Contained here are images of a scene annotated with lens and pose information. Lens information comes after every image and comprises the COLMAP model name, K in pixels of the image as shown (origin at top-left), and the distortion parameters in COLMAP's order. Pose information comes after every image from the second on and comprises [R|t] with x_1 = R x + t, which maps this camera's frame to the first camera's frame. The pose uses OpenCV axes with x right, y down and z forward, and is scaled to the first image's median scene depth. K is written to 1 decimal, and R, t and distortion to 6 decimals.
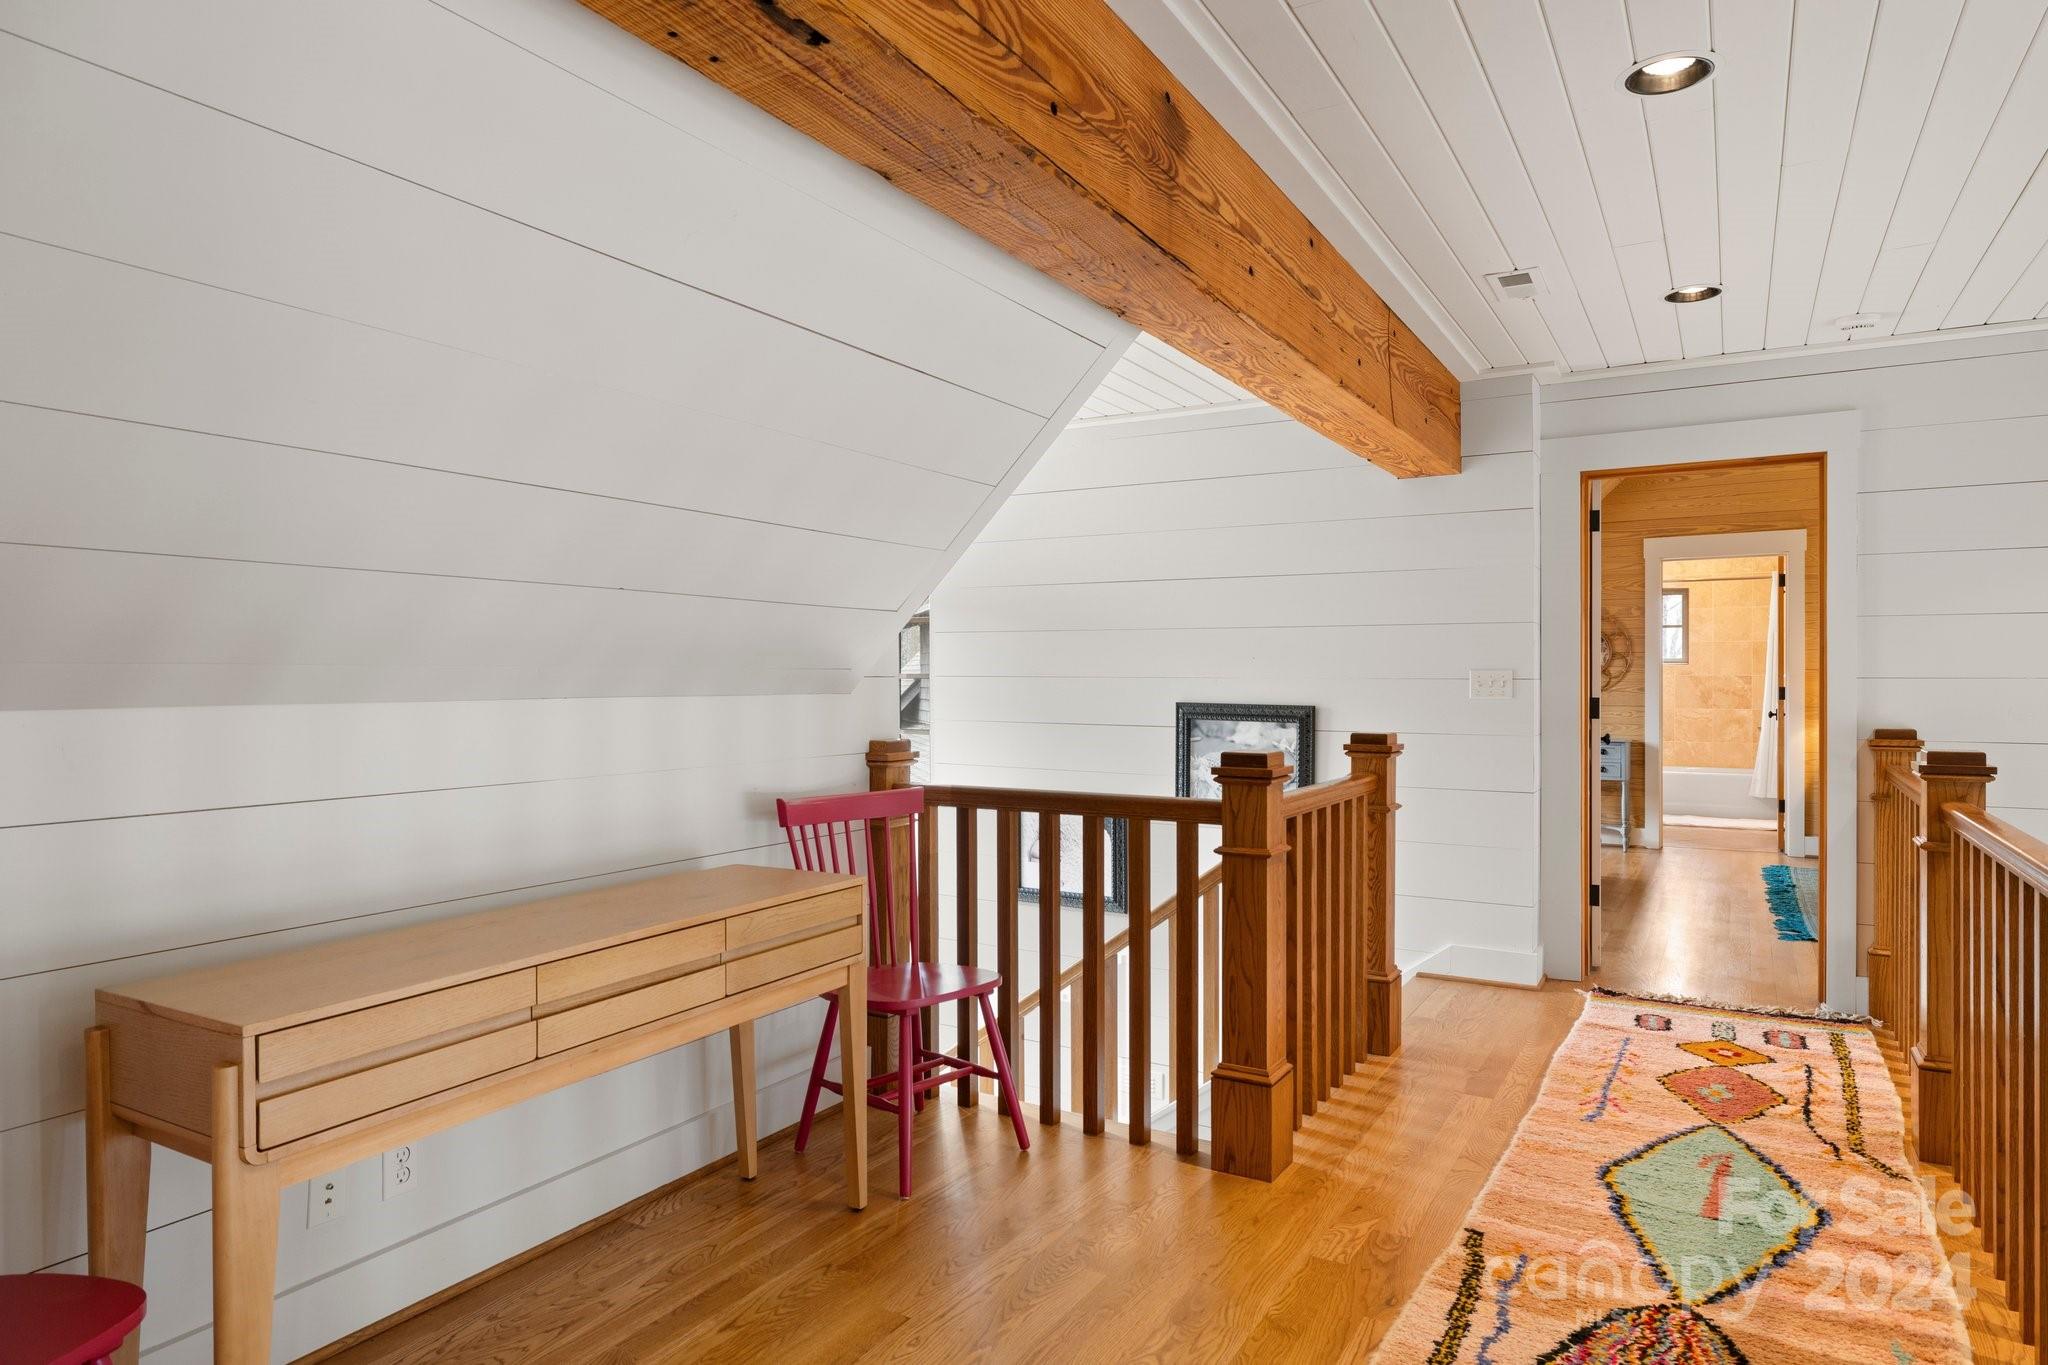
lens RADIAL K [[1225.6, 0, 1023.5], [0, 1225.6, 678.5], [0, 0, 1]] dist [-0.001325, -0.000606]
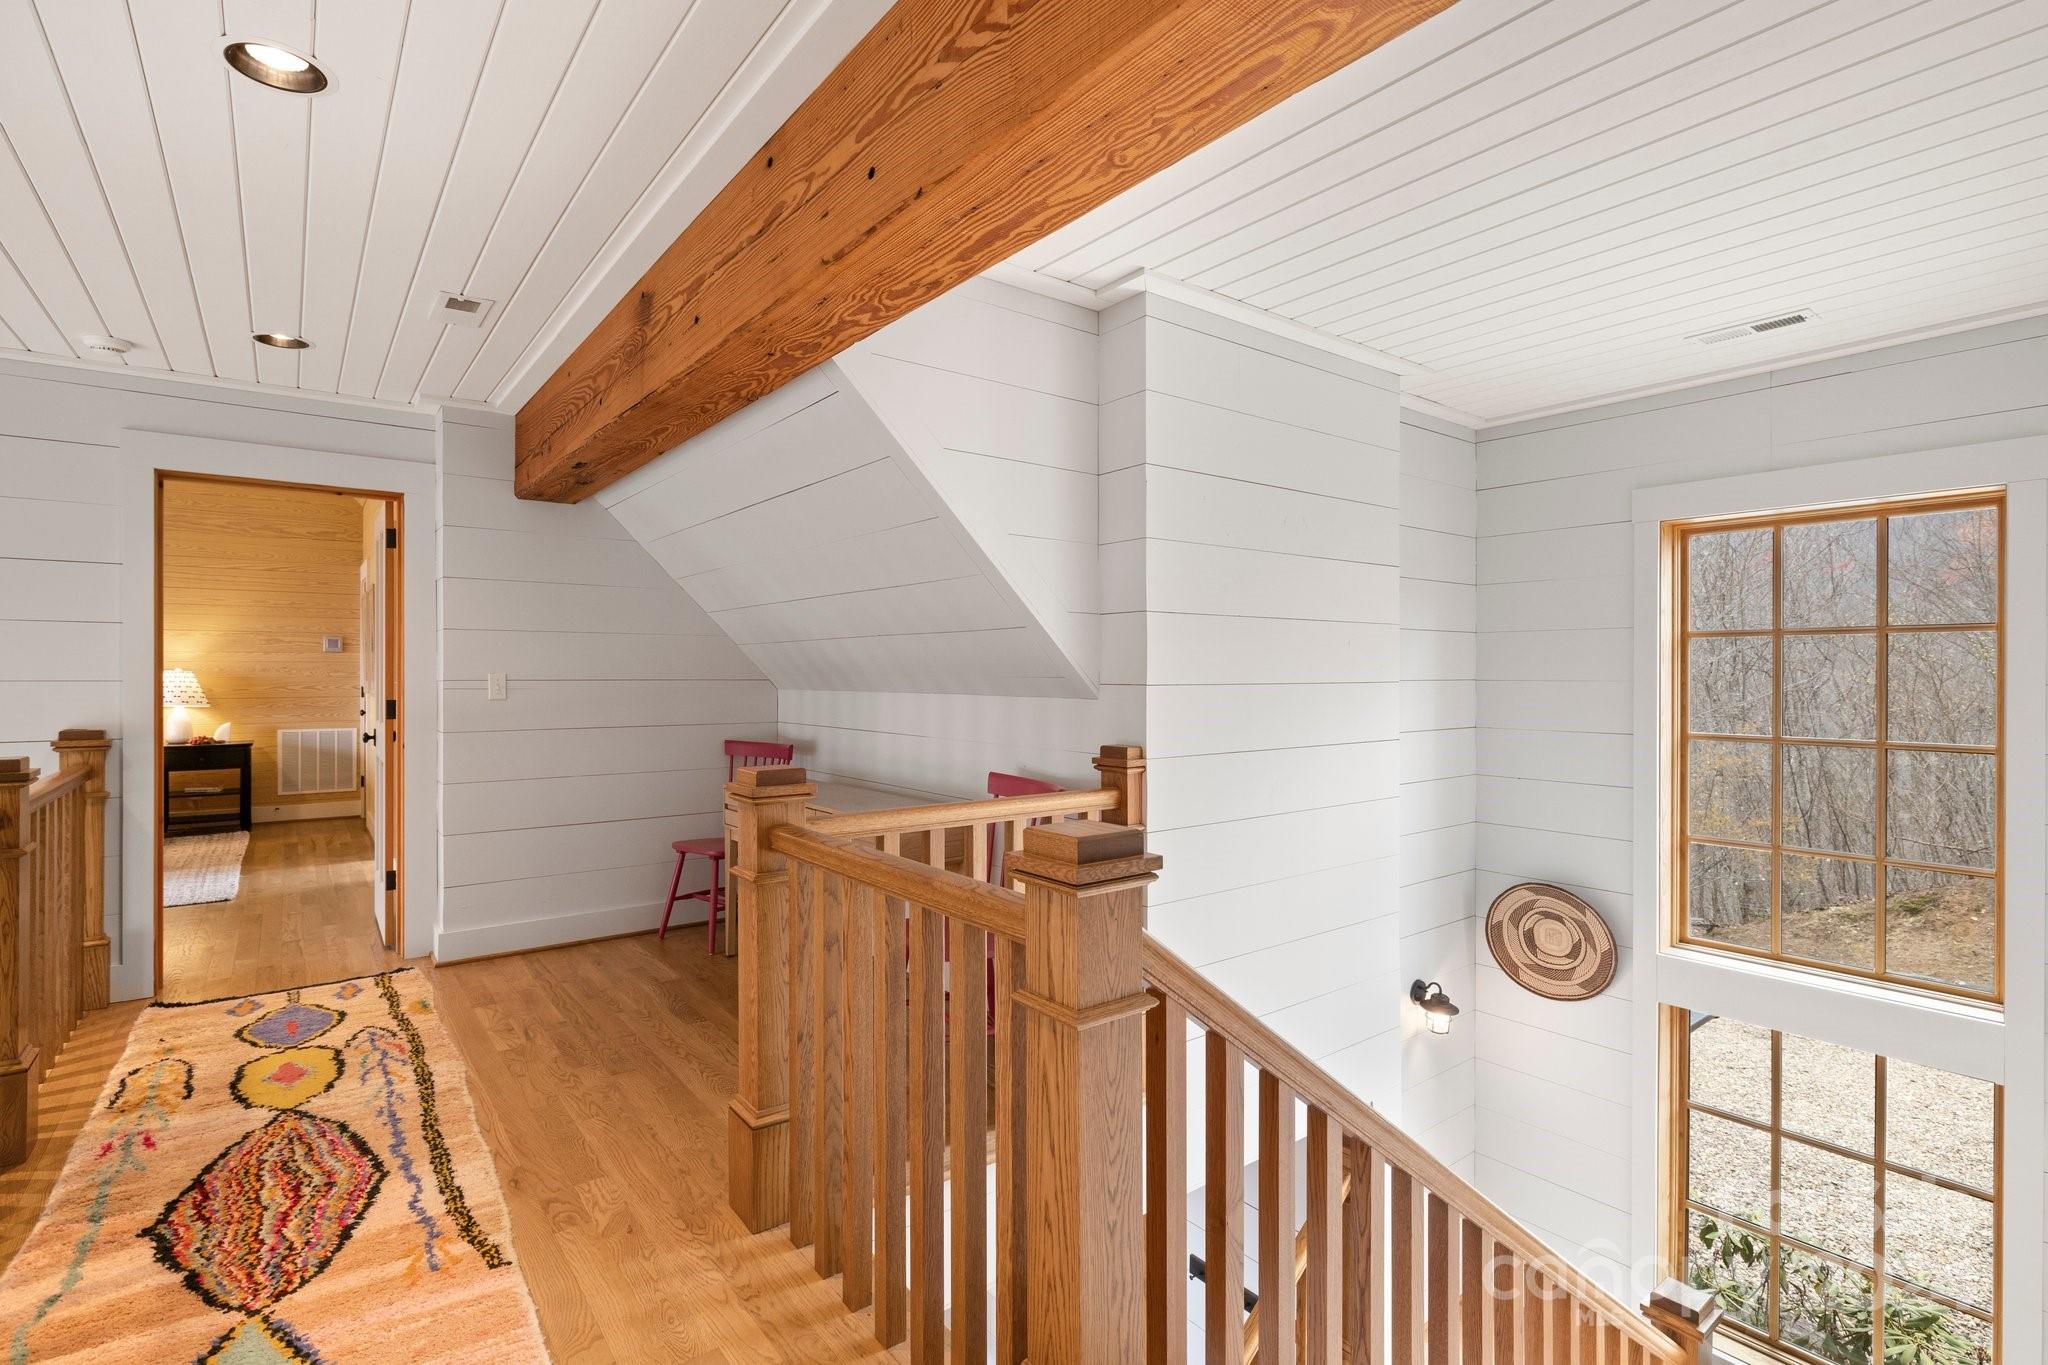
lens RADIAL K [[983.7, 0, 1025.5], [0, 983.7, 678.1], [0, 0, 1]] dist [-0.001477, 0.000416]
pose [[-0.384214, 0.002416, -0.923241, 1.026345], [-0.004777, 0.999978, 0.004605, -0.018663], [0.923232, 0.006180, -0.384194, 1.864417]]
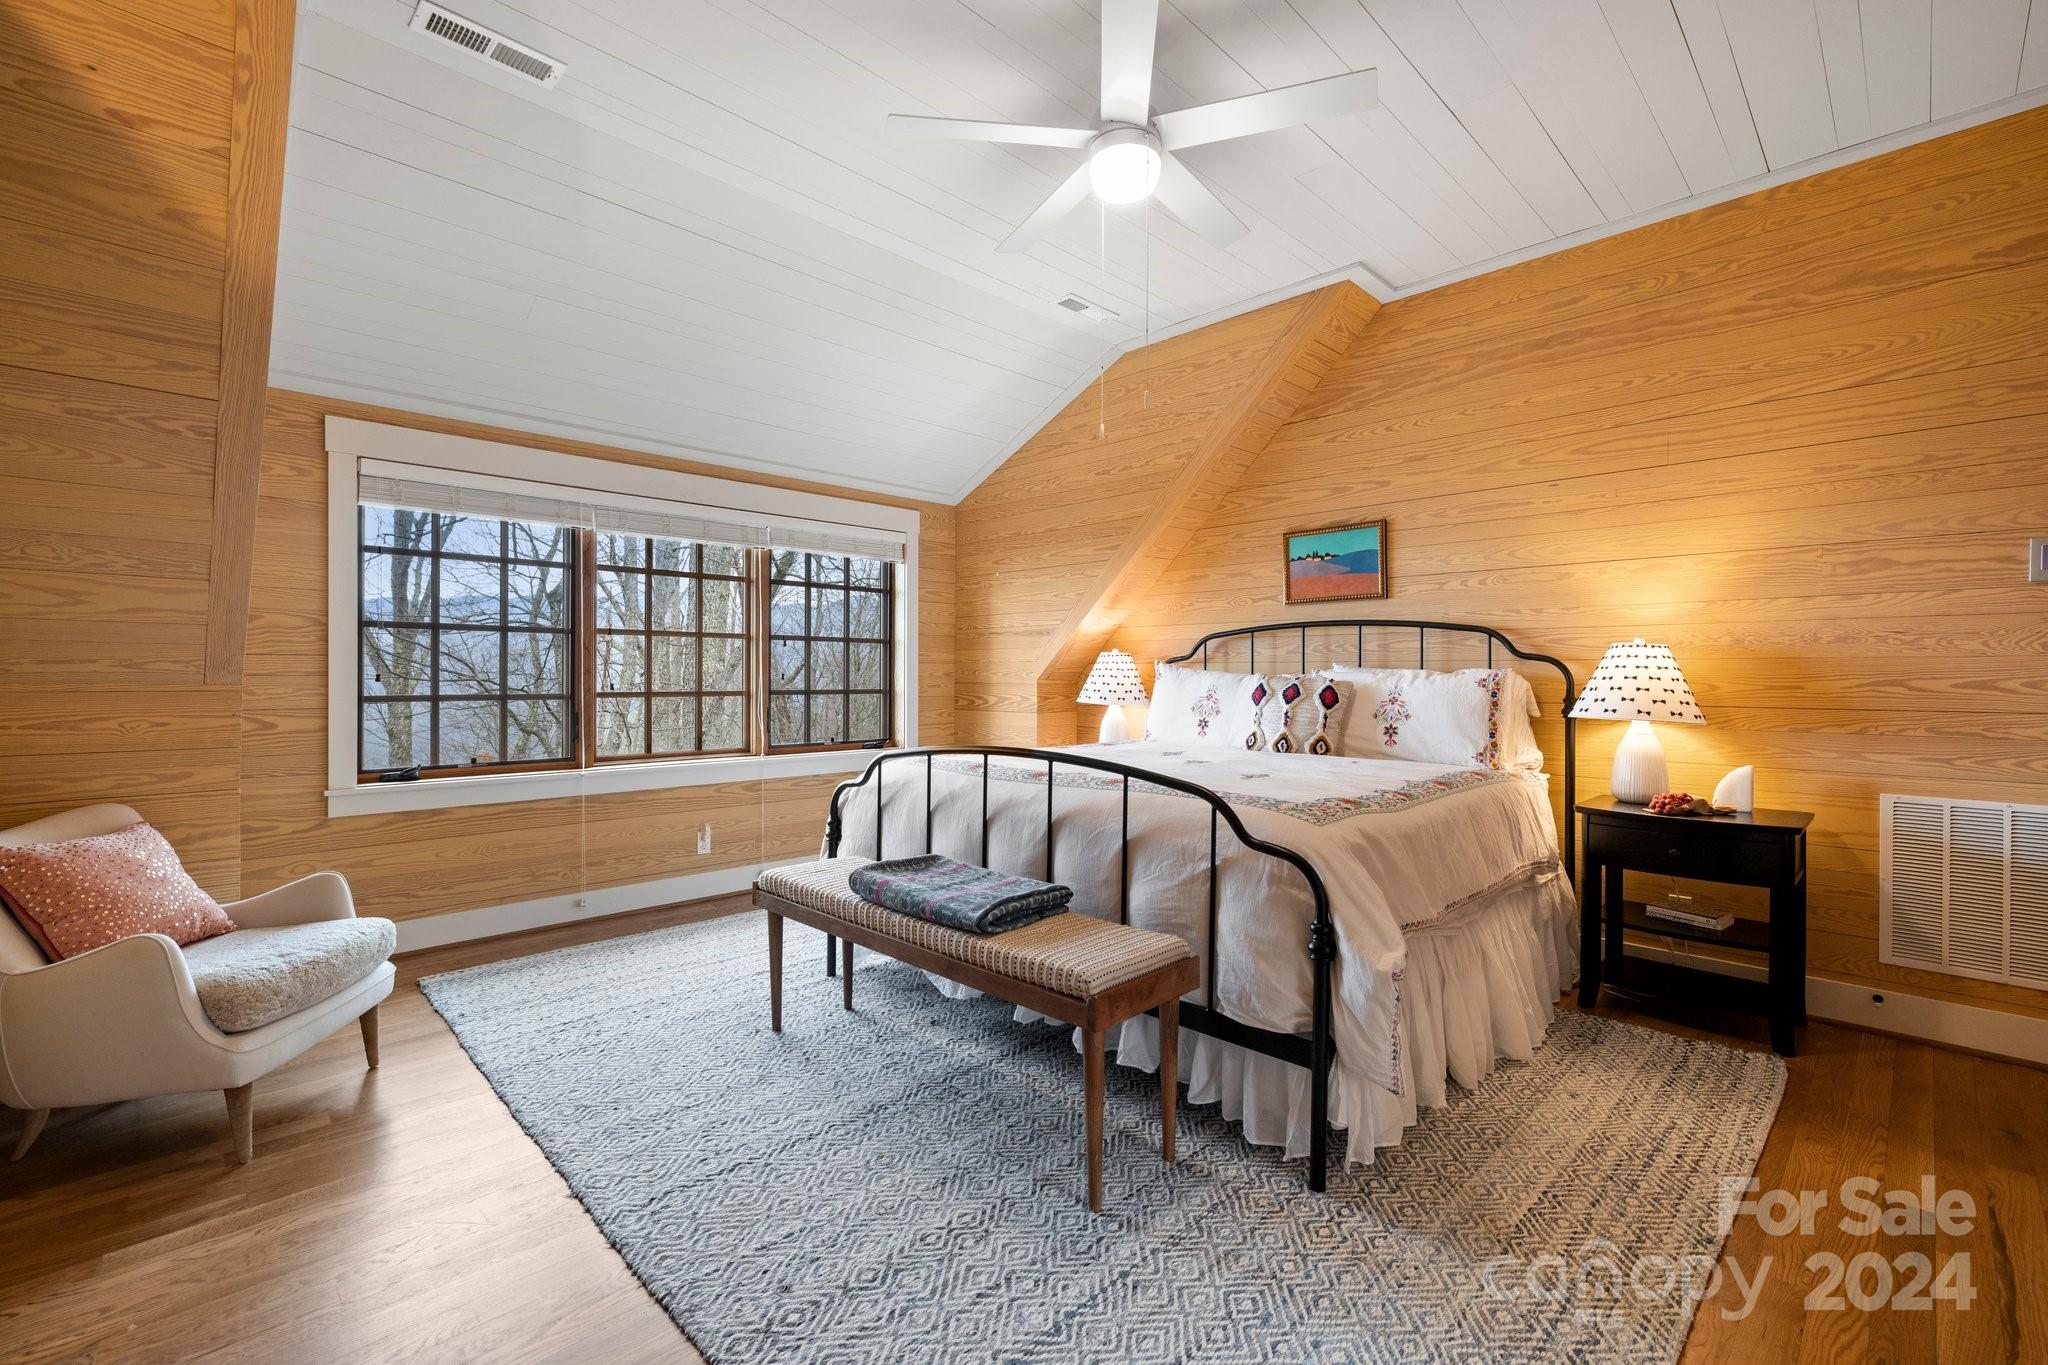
lens RADIAL K [[886.0, 0, 1025.5], [0, 886.0, 673.1], [0, 0, 1]] dist [0.000744, 0.000330]
pose [[-0.963715, -0.001727, 0.266929, 0.715332], [0.000143, 0.999976, 0.006985, -0.009837], [-0.266935, 0.006770, -0.963691, 1.350354]]
